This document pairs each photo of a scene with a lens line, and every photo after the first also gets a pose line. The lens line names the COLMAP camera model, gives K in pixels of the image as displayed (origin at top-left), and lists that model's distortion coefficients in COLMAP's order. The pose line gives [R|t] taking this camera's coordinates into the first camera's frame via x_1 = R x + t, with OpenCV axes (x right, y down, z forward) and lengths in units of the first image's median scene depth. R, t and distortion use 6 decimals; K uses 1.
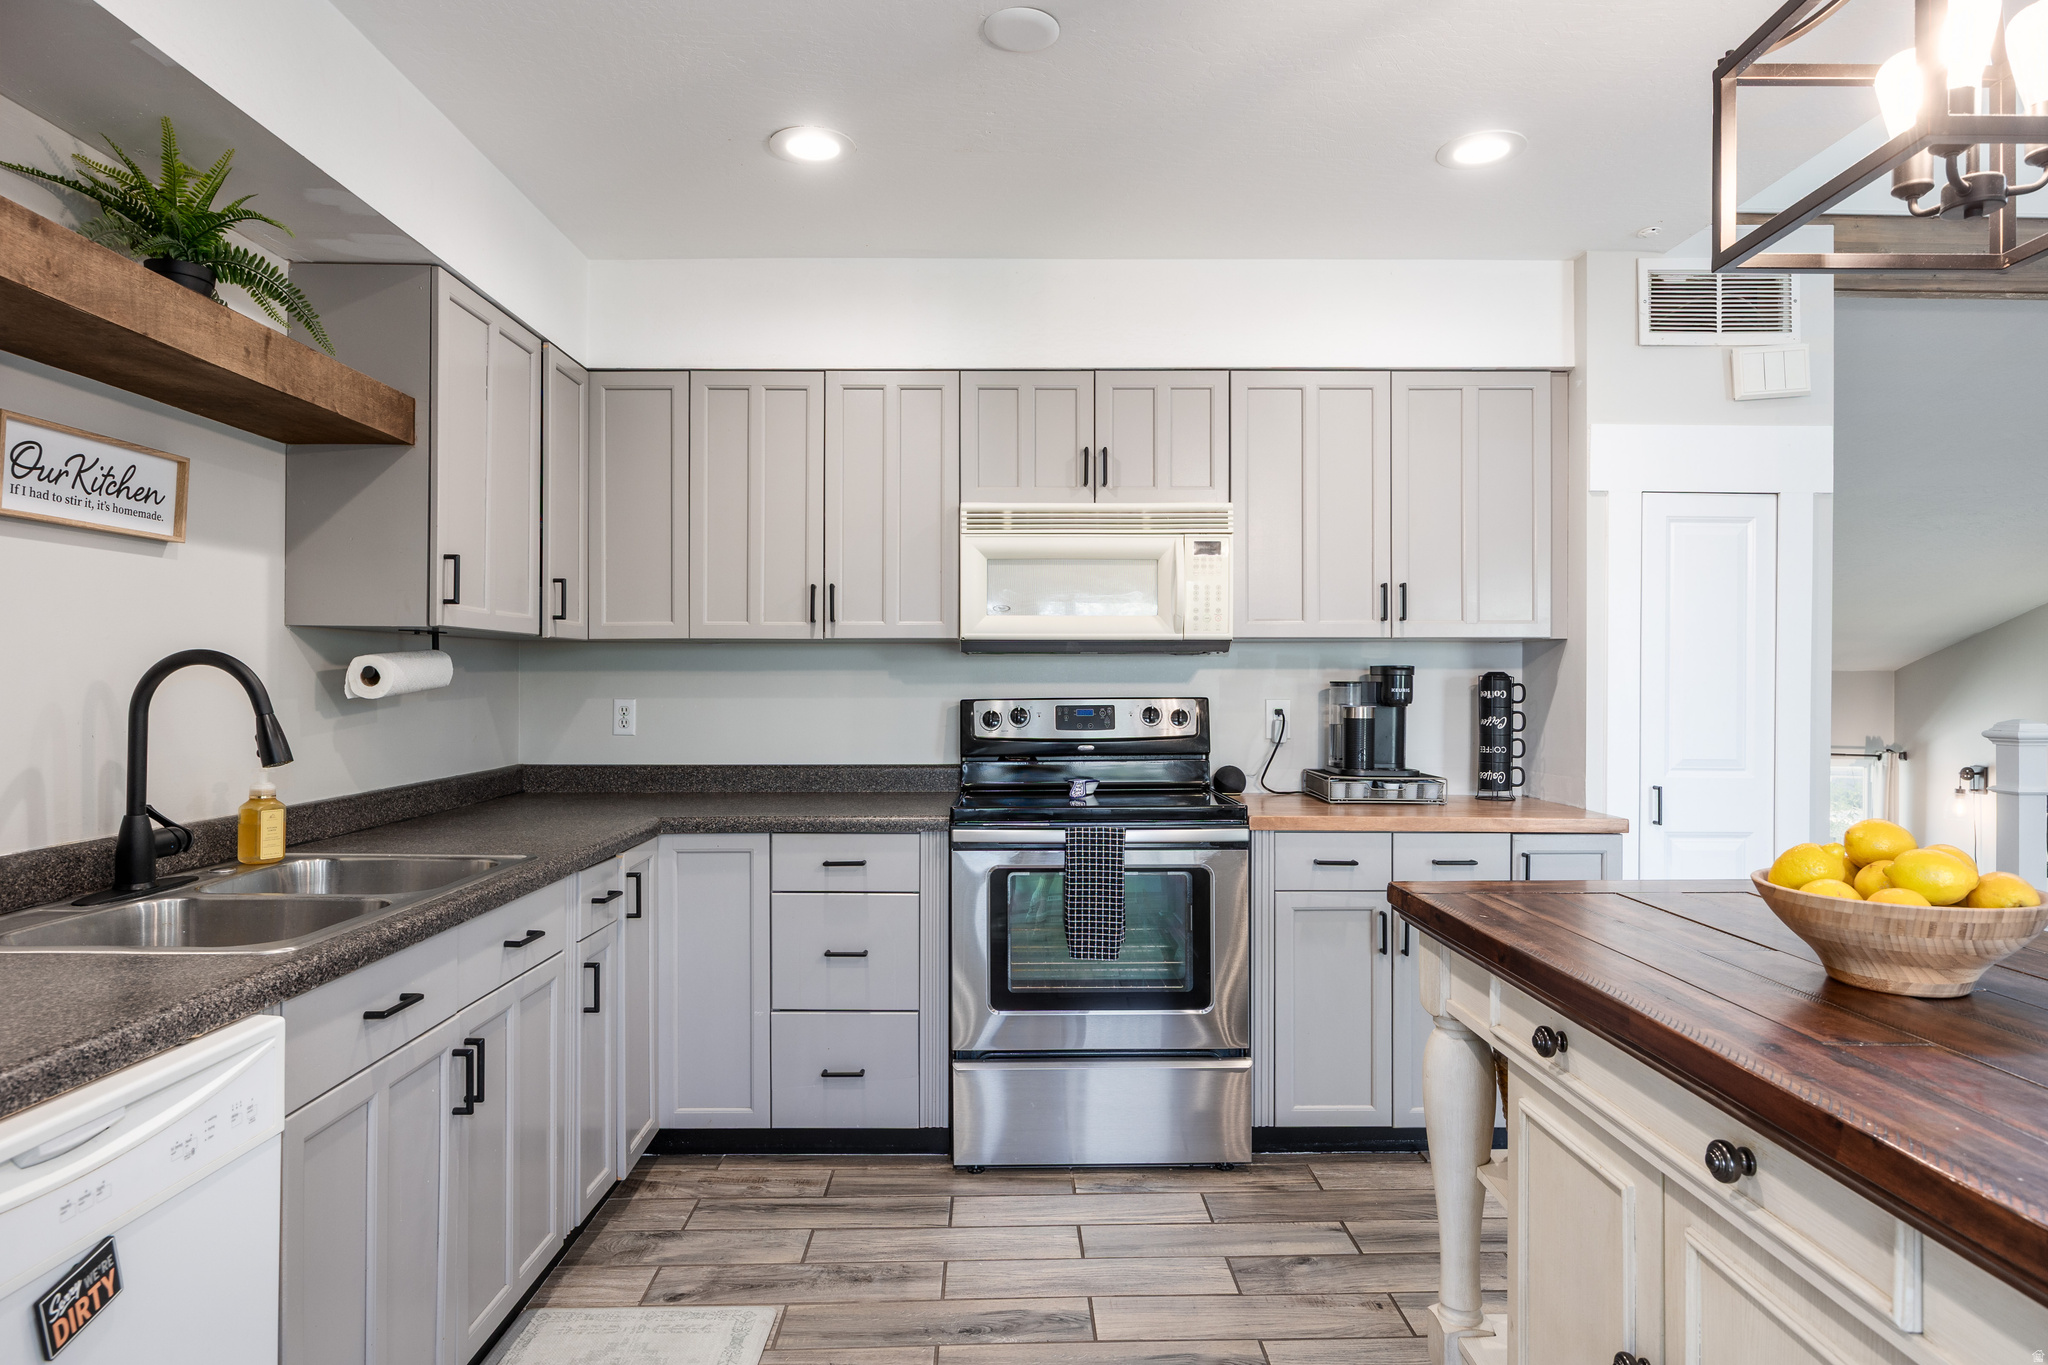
lens RADIAL K [[1155.9, 0, 1036.3], [0, 1155.9, 680.0], [0, 0, 1]] dist [-0.006109, -0.001773]
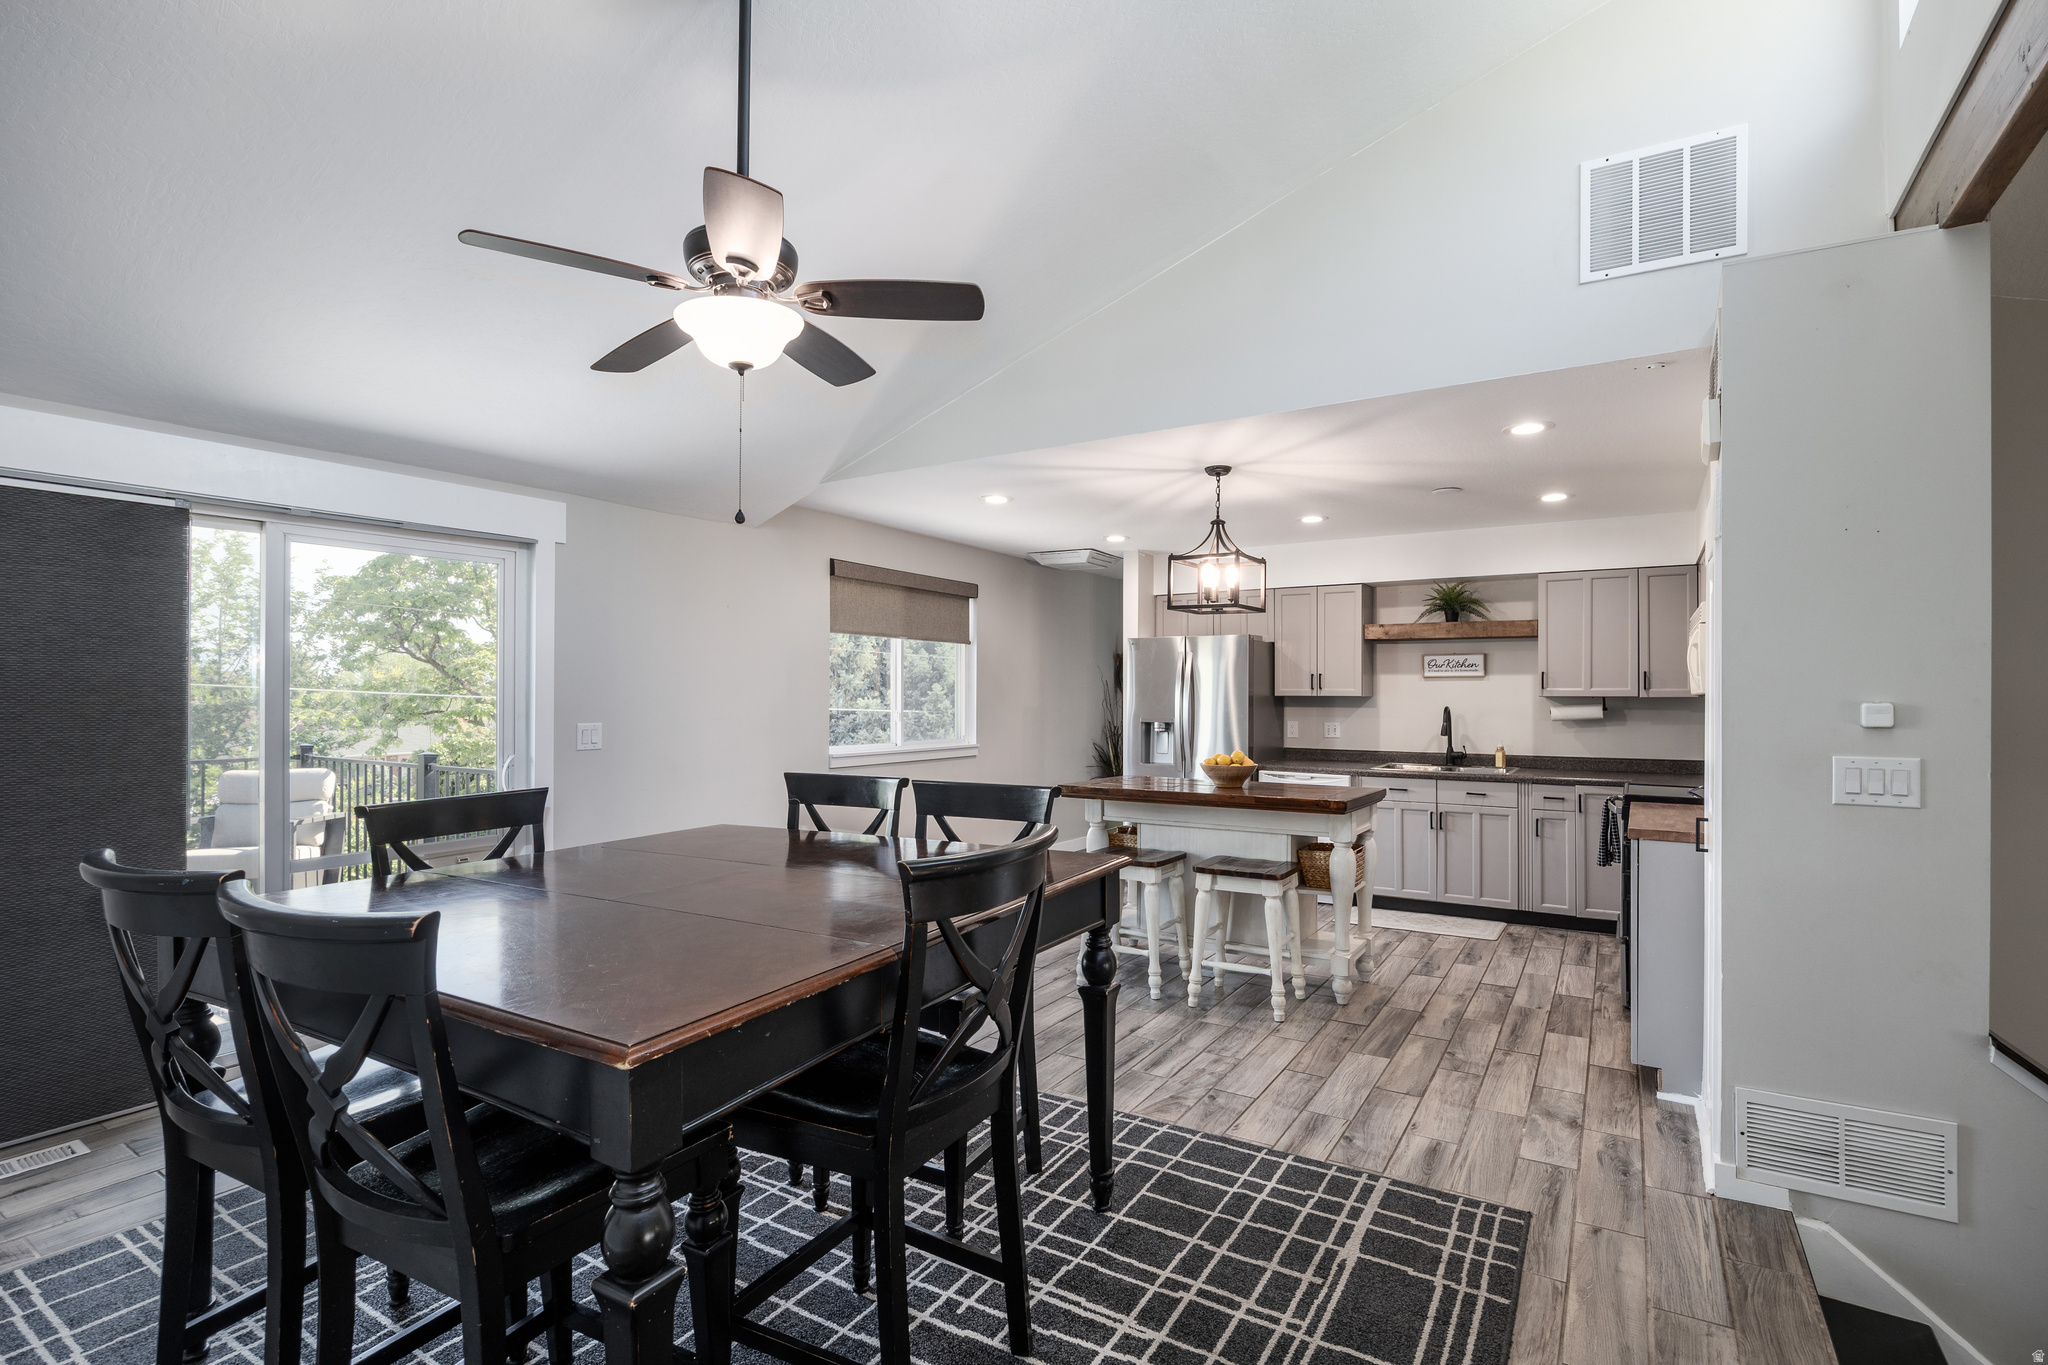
lens RADIAL K [[956.4, 0, 1054.8], [0, 956.4, 680.1], [0, 0, 1]] dist [0.002770, 0.000397]
pose [[-0.531146, -0.026133, -0.846877, 1.712314], [-0.010129, 0.999649, -0.024495, -0.013690], [0.847220, -0.004432, -0.531224, 0.980538]]
